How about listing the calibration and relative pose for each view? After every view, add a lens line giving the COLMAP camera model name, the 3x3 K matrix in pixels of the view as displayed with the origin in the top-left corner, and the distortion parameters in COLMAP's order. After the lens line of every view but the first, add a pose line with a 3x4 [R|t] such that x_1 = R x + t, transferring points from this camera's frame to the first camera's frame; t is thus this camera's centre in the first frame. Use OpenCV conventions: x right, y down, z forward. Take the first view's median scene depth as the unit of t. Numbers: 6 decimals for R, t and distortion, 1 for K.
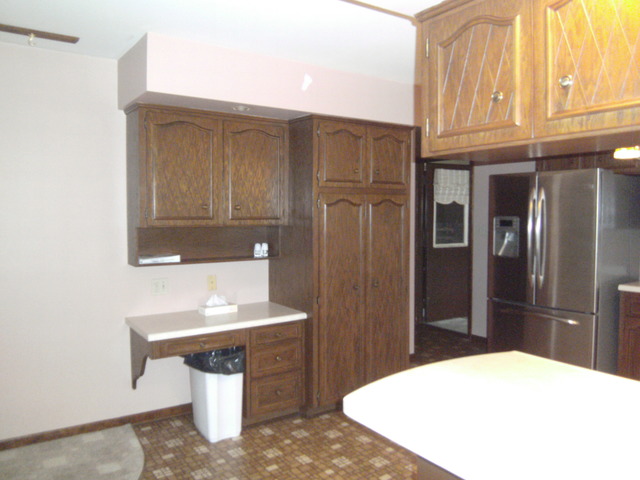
lens RADIAL K [[516.1, 0, 320.0], [0, 516.1, 240.0], [0, 0, 1]] dist [-0.037082, -0.001632]
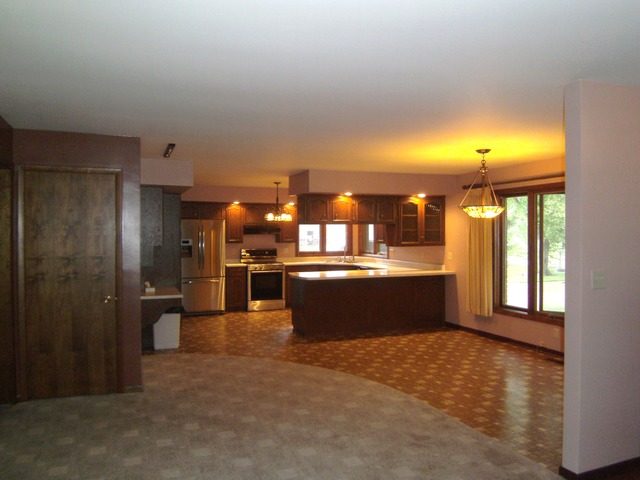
lens RADIAL K [[516.1, 0, 320.0], [0, 516.1, 240.0], [0, 0, 1]] dist [-0.037082, -0.001632]
pose [[0.235702, -0.018466, 0.971650, -2.032331], [0.057768, 0.998318, 0.004960, -0.021998], [-0.970107, 0.054961, 0.236372, -0.088009]]
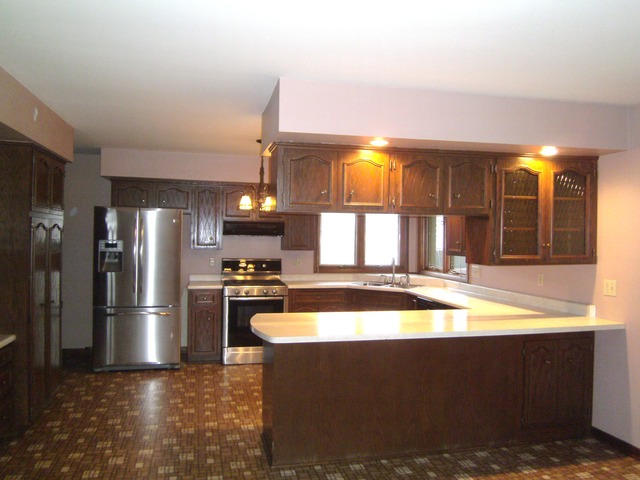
lens RADIAL K [[516.1, 0, 320.0], [0, 516.1, 240.0], [0, 0, 1]] dist [-0.037082, -0.001632]
pose [[0.372985, -0.003532, 0.927831, -0.805507], [0.039376, 0.999152, -0.012025, -0.013074], [-0.927002, 0.041020, 0.372808, 0.055275]]
